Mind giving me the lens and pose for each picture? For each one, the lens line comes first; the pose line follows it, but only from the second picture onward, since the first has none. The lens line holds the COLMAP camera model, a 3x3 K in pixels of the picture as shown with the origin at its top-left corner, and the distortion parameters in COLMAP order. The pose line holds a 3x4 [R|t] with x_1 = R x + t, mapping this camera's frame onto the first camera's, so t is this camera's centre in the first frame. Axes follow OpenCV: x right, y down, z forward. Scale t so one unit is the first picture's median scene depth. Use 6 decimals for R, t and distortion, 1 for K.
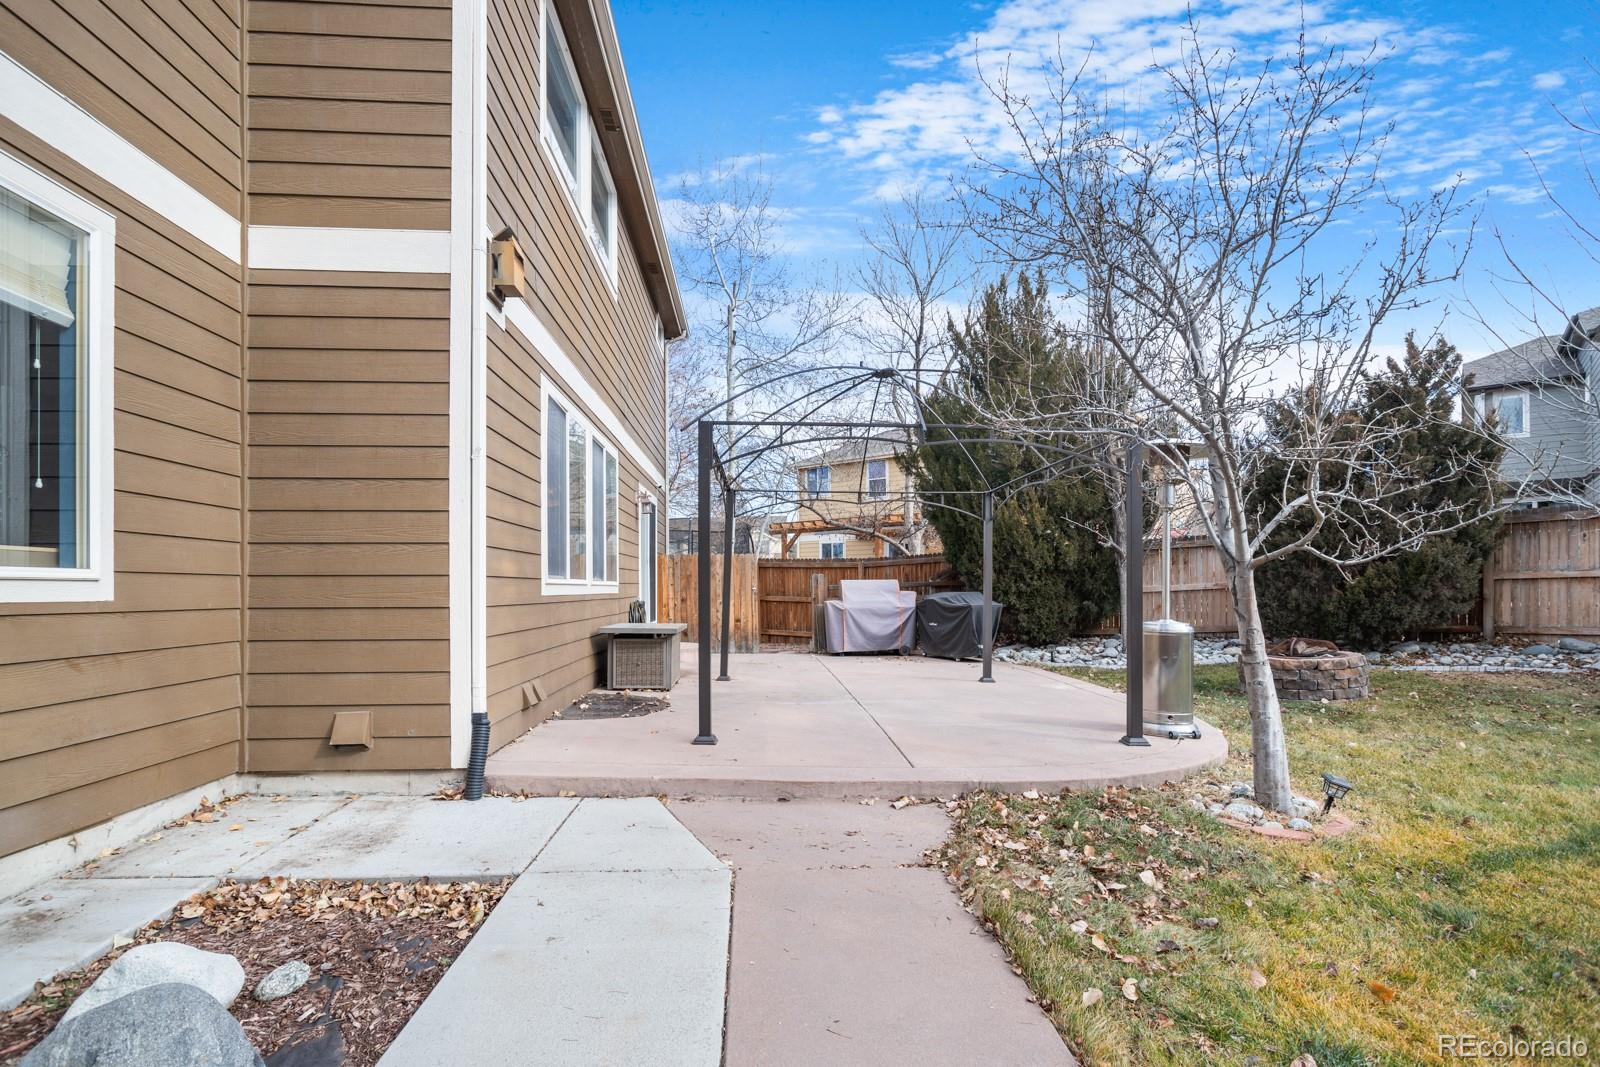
lens RADIAL K [[770.1, 0, 801.3], [0, 770.1, 586.1], [0, 0, 1]] dist [0.000098, -0.000024]
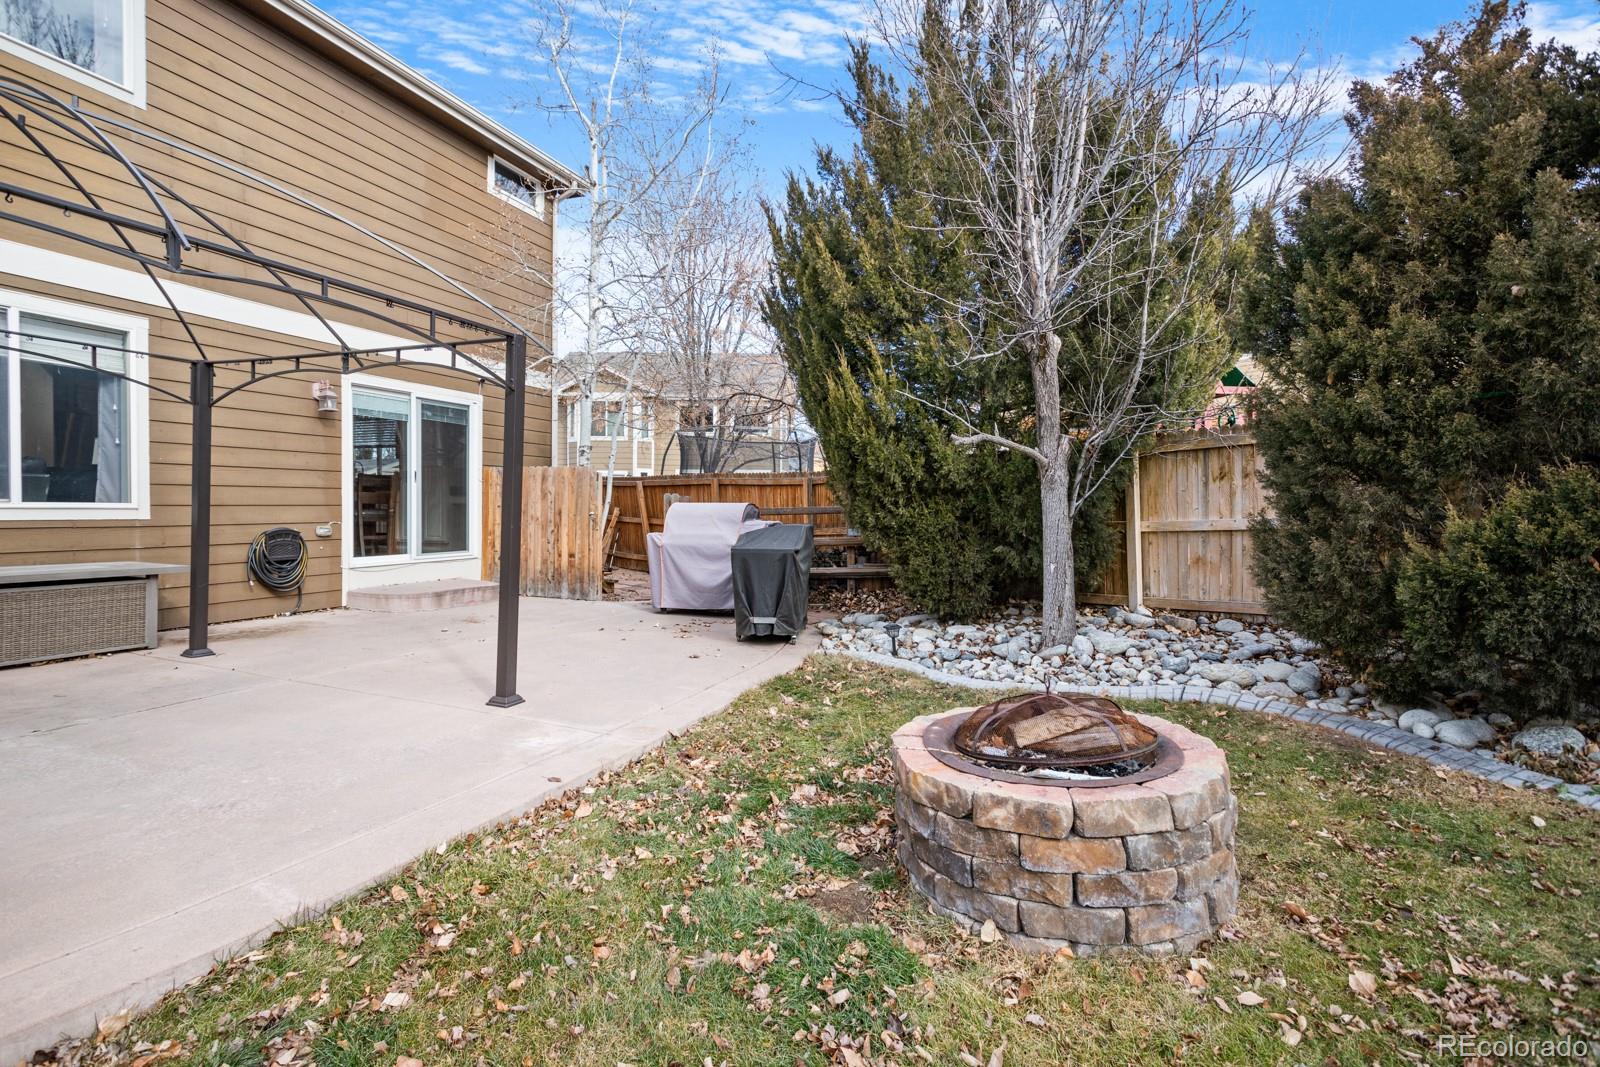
lens RADIAL K [[768.0, 0, 806.0], [0, 768.0, 517.3], [0, 0, 1]] dist [0.000321, 0.000054]
pose [[0.913287, 0.016942, -0.406964, 0.560971], [-0.009752, 0.999758, 0.019736, -0.012128], [0.407200, -0.014056, 0.913231, 0.537912]]
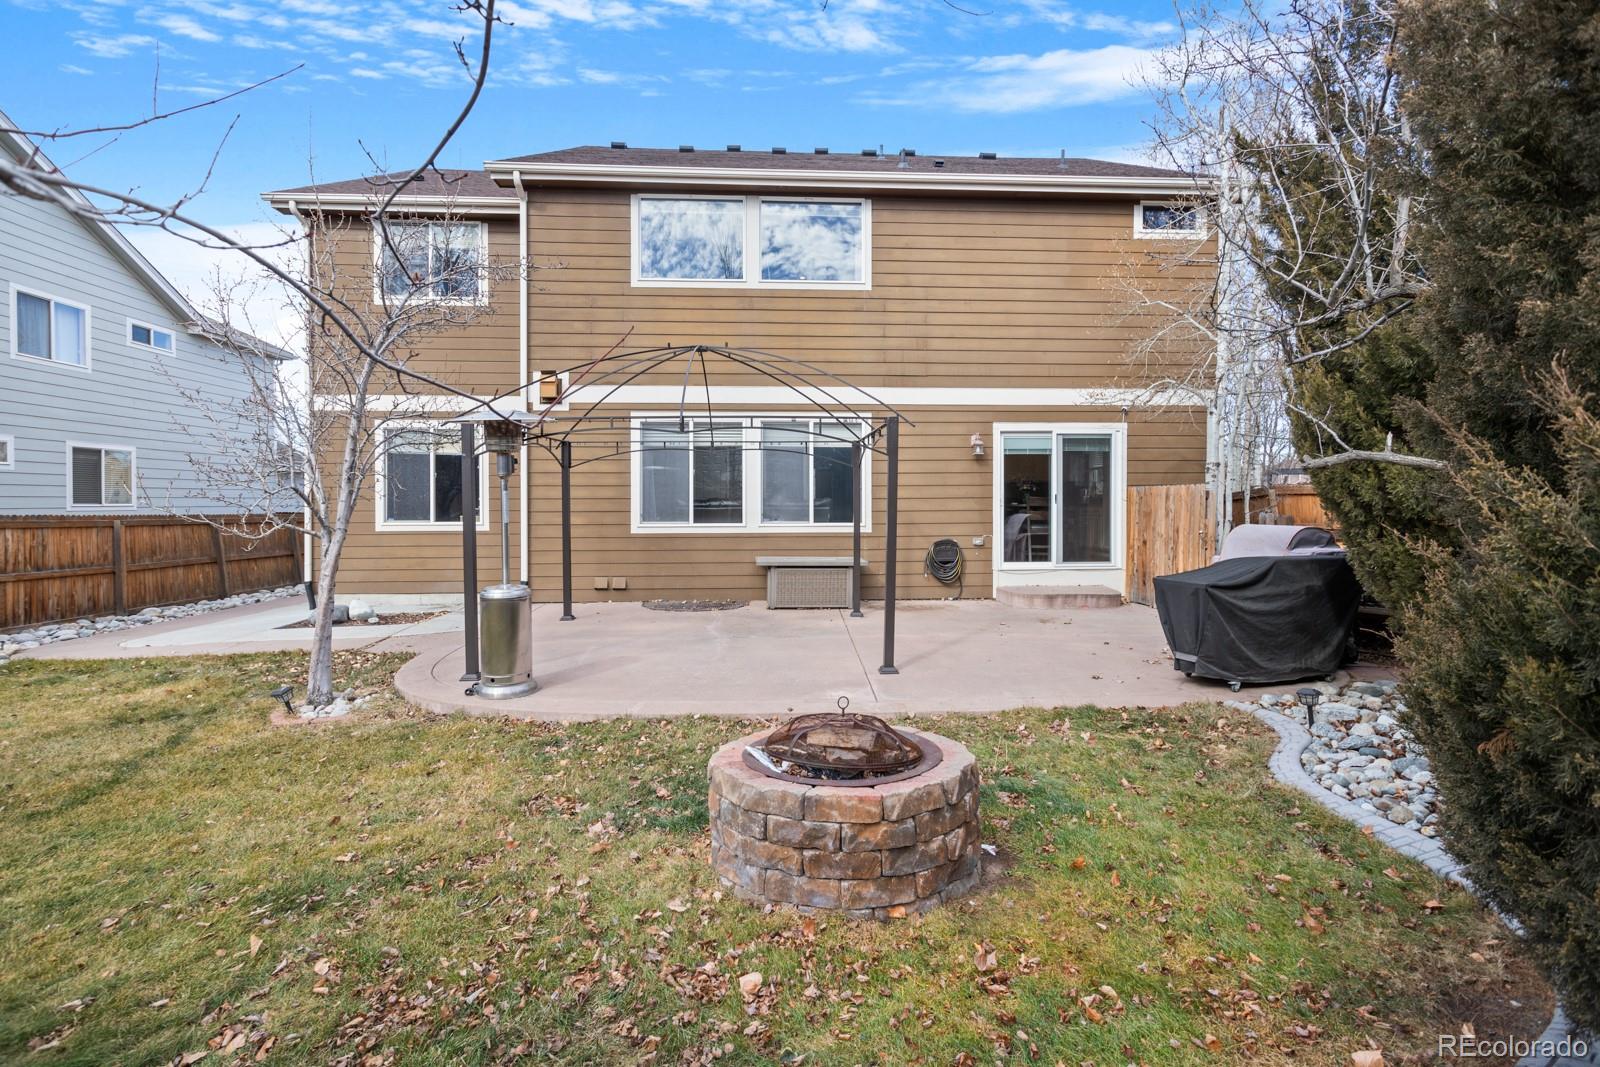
lens RADIAL K [[767.1, 0, 802.2], [0, 767.1, 499.4], [0, 0, 1]] dist [-0.000432, -0.000066]
pose [[-0.011390, -0.001307, -0.999934, 0.874178], [0.007914, 0.999968, -0.001398, -0.037813], [0.999904, -0.007930, -0.011380, 0.817250]]
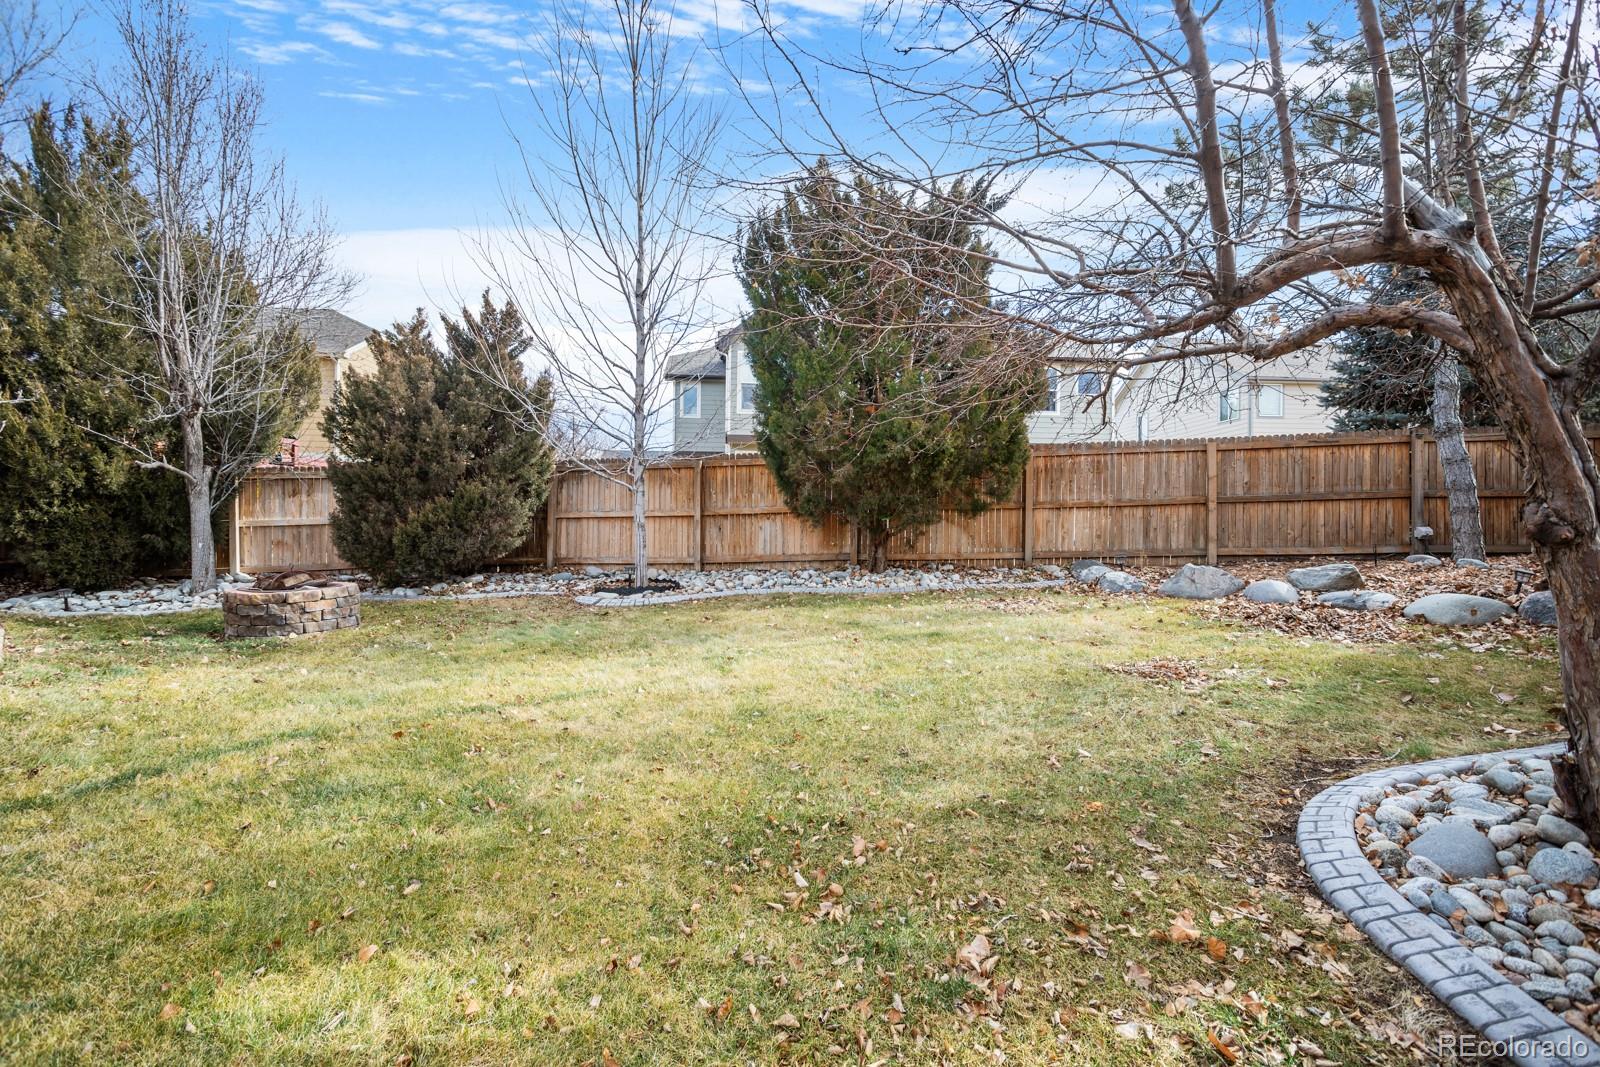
lens RADIAL K [[749.4, 0, 800.0], [0, 749.4, 533.5], [0, 0, 1]] dist [0.001540, 0.000290]
pose [[0.707881, 0.012698, 0.706218, 0.357905], [-0.014843, 0.999885, -0.003100, 0.013160], [-0.706176, -0.008288, 0.707988, -0.071175]]
